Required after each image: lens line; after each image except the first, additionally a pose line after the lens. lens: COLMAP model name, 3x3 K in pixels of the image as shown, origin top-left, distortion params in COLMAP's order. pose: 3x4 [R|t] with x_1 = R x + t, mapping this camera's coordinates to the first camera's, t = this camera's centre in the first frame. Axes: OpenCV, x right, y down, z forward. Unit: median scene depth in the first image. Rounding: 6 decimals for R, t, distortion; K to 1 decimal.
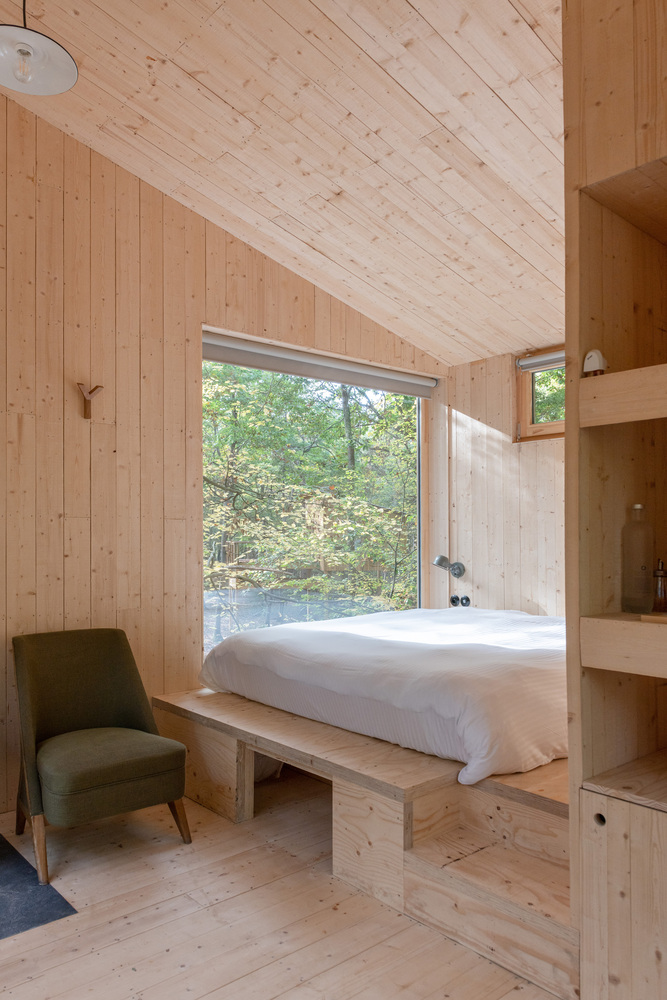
lens RADIAL K [[725.6, 0, 333.9], [0, 725.6, 516.7], [0, 0, 1]] dist [0.021390, -0.007649]
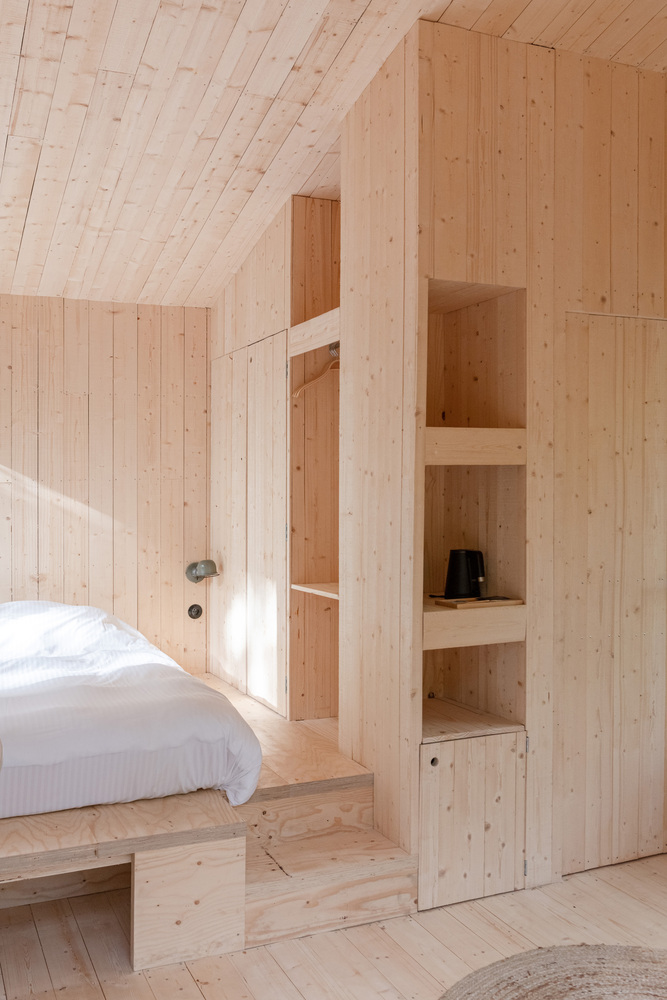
lens RADIAL K [[958.1, 0, 333.5], [0, 958.1, 500.0], [0, 0, 1]] dist [0.003626, -0.002004]
pose [[0.294026, -0.014455, 0.955688, -1.127655], [-0.016808, 0.999653, 0.020291, -0.078837], [-0.955650, -0.022029, 0.293681, 0.561966]]
